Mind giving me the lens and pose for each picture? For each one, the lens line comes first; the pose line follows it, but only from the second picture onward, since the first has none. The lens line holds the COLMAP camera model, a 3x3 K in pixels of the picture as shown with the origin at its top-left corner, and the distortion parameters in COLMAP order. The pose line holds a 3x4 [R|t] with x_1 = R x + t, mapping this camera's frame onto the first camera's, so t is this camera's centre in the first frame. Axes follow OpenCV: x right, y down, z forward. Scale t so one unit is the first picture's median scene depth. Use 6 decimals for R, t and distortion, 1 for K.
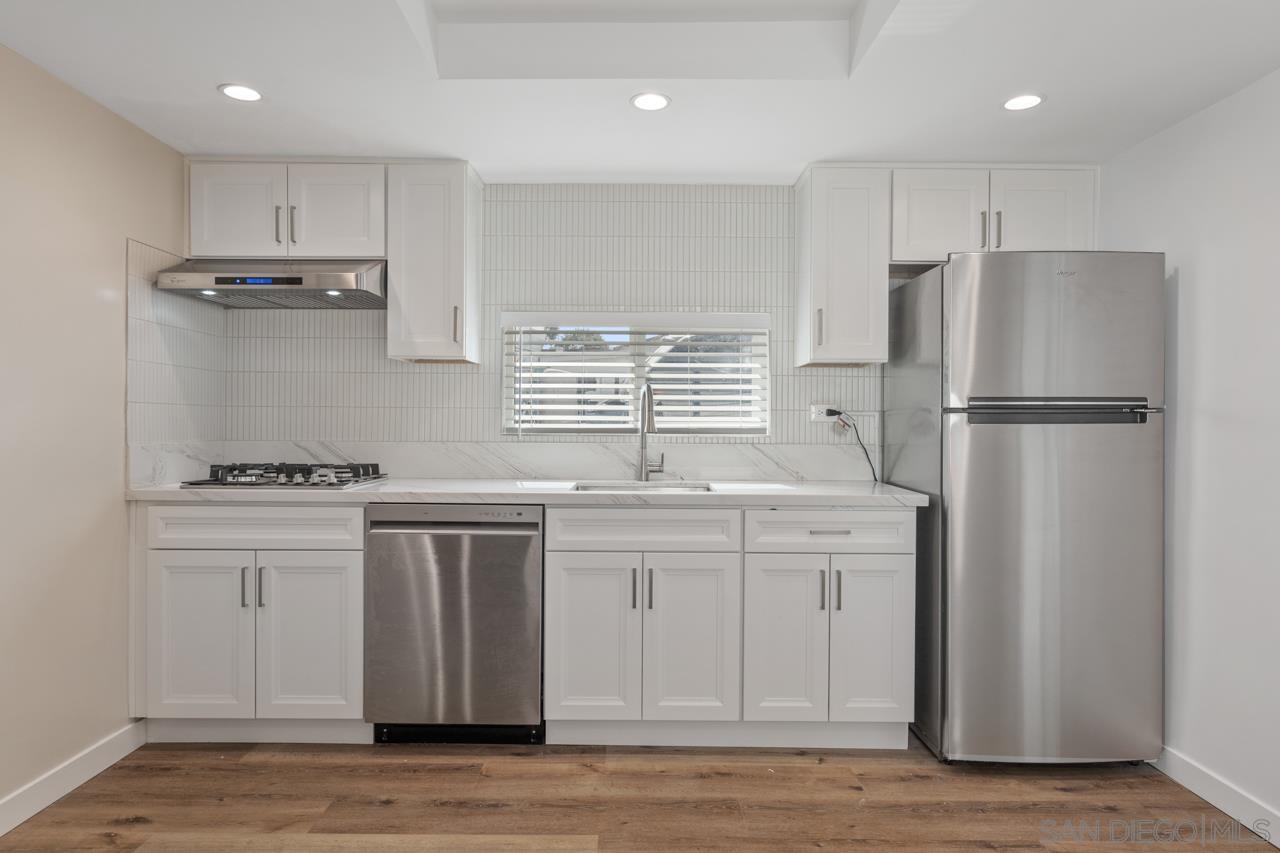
lens RADIAL K [[790.7, 0, 643.4], [0, 790.7, 425.7], [0, 0, 1]] dist [-0.003225, 0.000031]
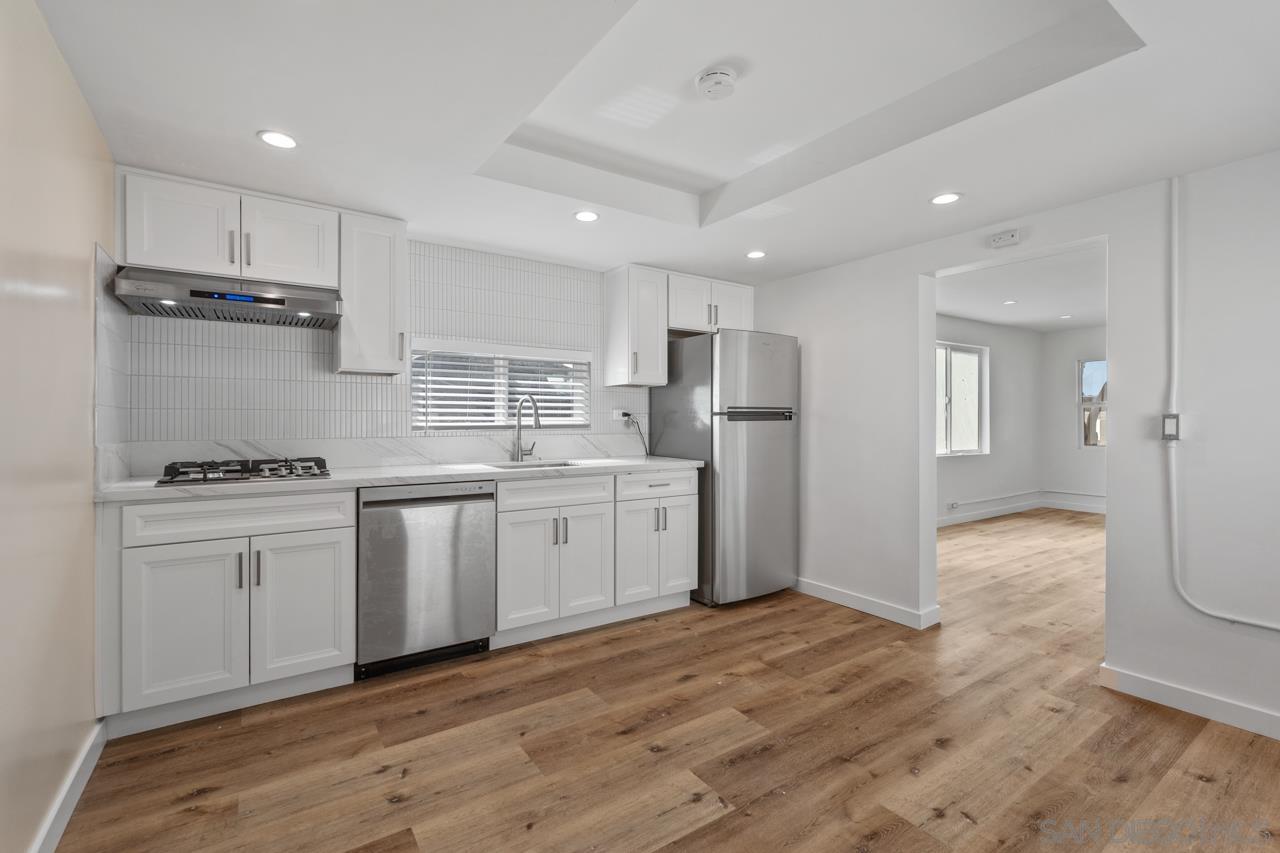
lens RADIAL K [[563.1, 0, 642.3], [0, 563.1, 420.4], [0, 0, 1]] dist [-0.003855, -0.000492]
pose [[0.826731, -0.005587, 0.562570, -0.473324], [0.006868, 0.999976, -0.000162, -0.004902], [-0.562555, 0.003997, 0.826750, 0.017360]]
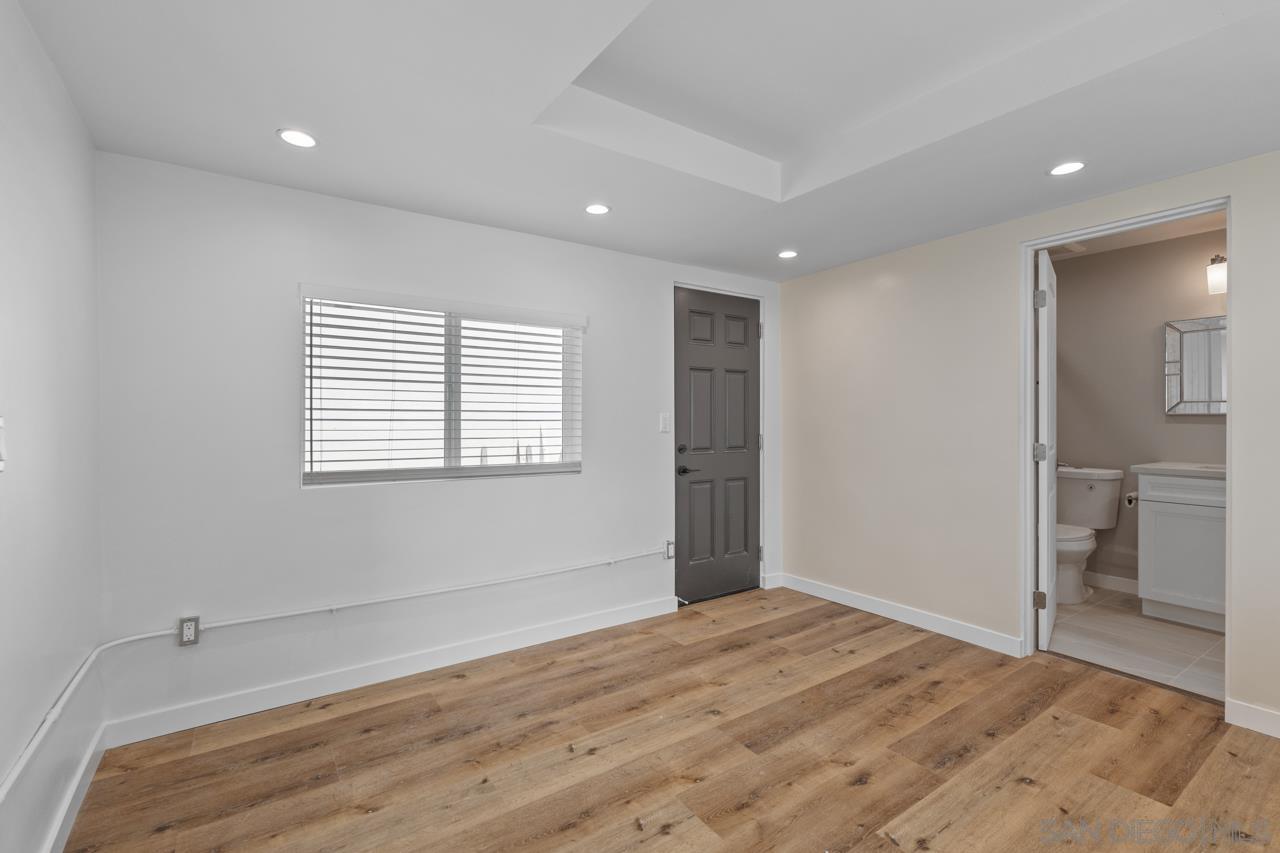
lens RADIAL K [[568.7, 0, 640.0], [0, 568.7, 418.5], [0, 0, 1]] dist [-0.003409, -0.000017]
pose [[-0.829828, -0.007098, -0.557974, 0.499528], [-0.008649, 0.999963, 0.000143, -0.011485], [0.557952, 0.004945, -0.829858, 0.827401]]
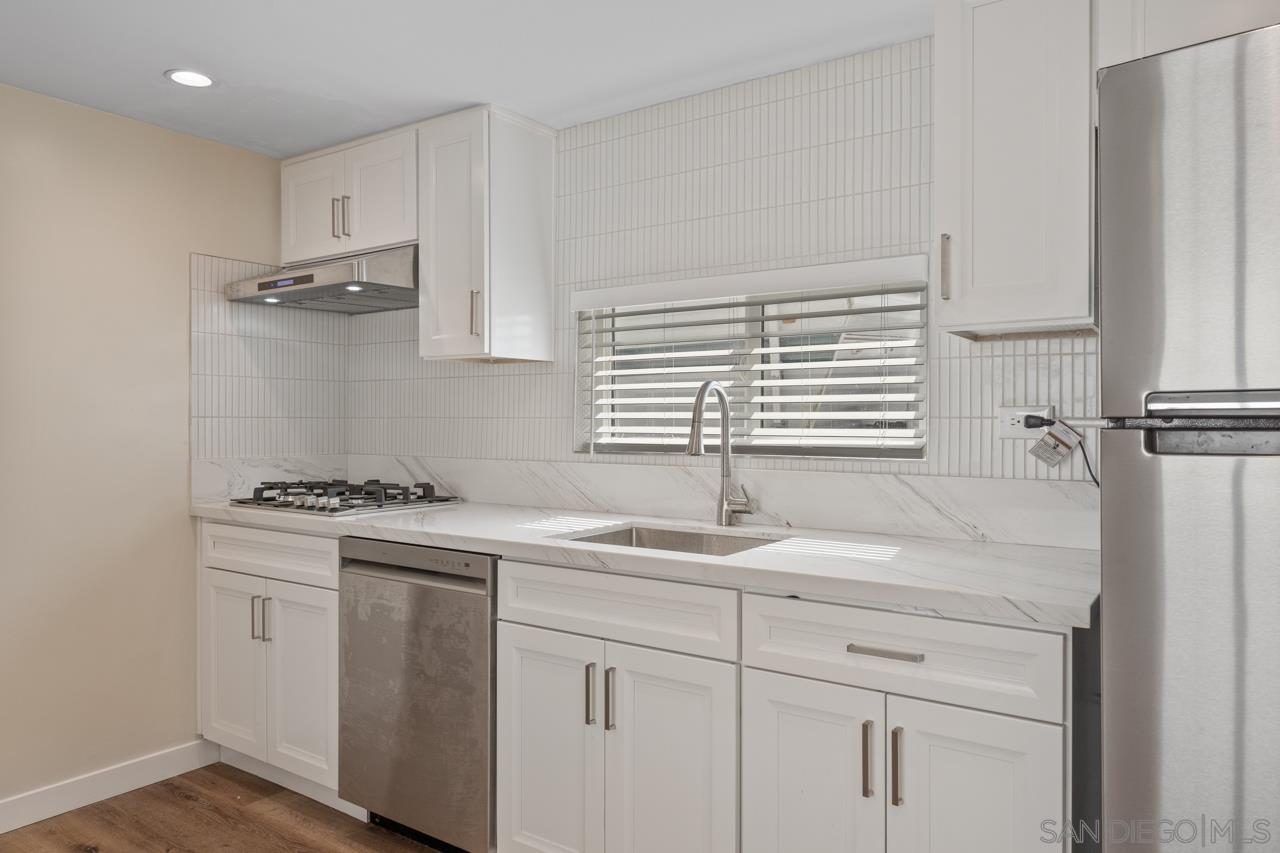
lens RADIAL K [[857.3, 0, 646.7], [0, 857.3, 423.1], [0, 0, 1]] dist [-0.001657, -0.000319]
pose [[0.819471, -0.003809, -0.573108, 0.433255], [0.002016, 0.999991, -0.003764, -0.016828], [0.573117, 0.001929, 0.819471, 0.436864]]
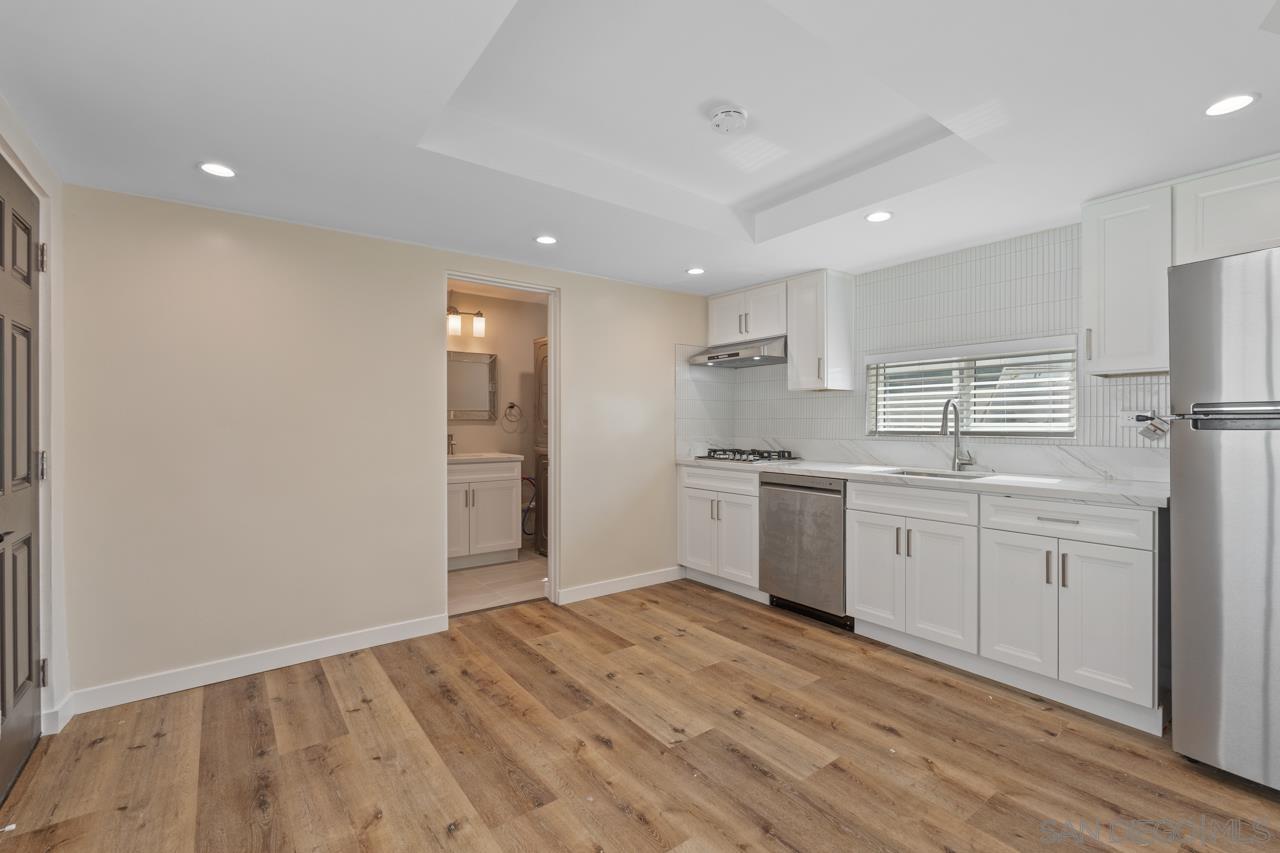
lens RADIAL K [[565.3, 0, 644.1], [0, 565.3, 423.7], [0, 0, 1]] dist [-0.003678, 0.000210]
pose [[0.597521, -0.005793, -0.801832, 0.543573], [0.000879, 0.999978, -0.006570, -0.005483], [0.801853, 0.003221, 0.597513, -0.006626]]
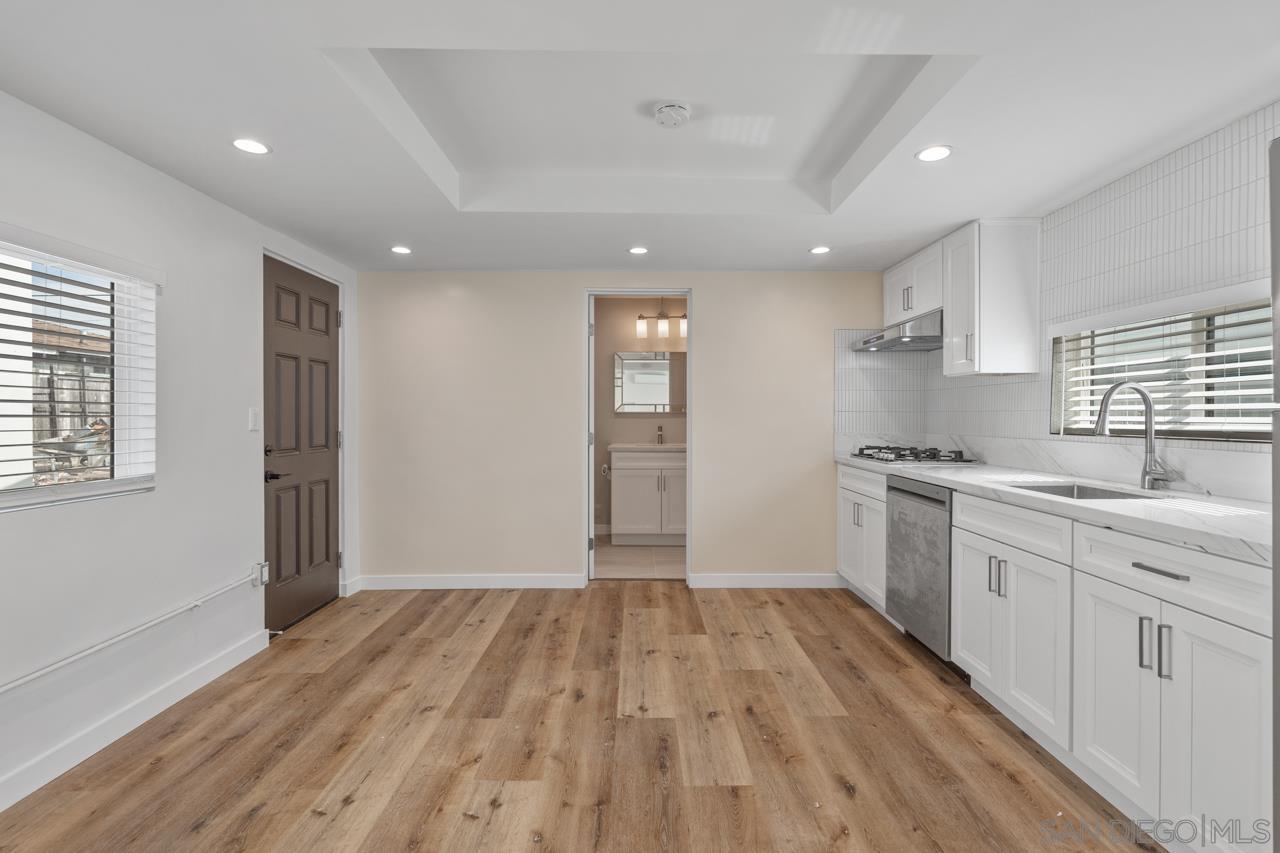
lens RADIAL K [[568.7, 0, 640.0], [0, 568.7, 418.5], [0, 0, 1]] dist [-0.003409, -0.000017]
pose [[-0.001051, -0.002272, -0.999997, 0.773339], [-0.006780, 0.999974, -0.002265, -0.005635], [0.999976, 0.006777, -0.001067, 0.502956]]
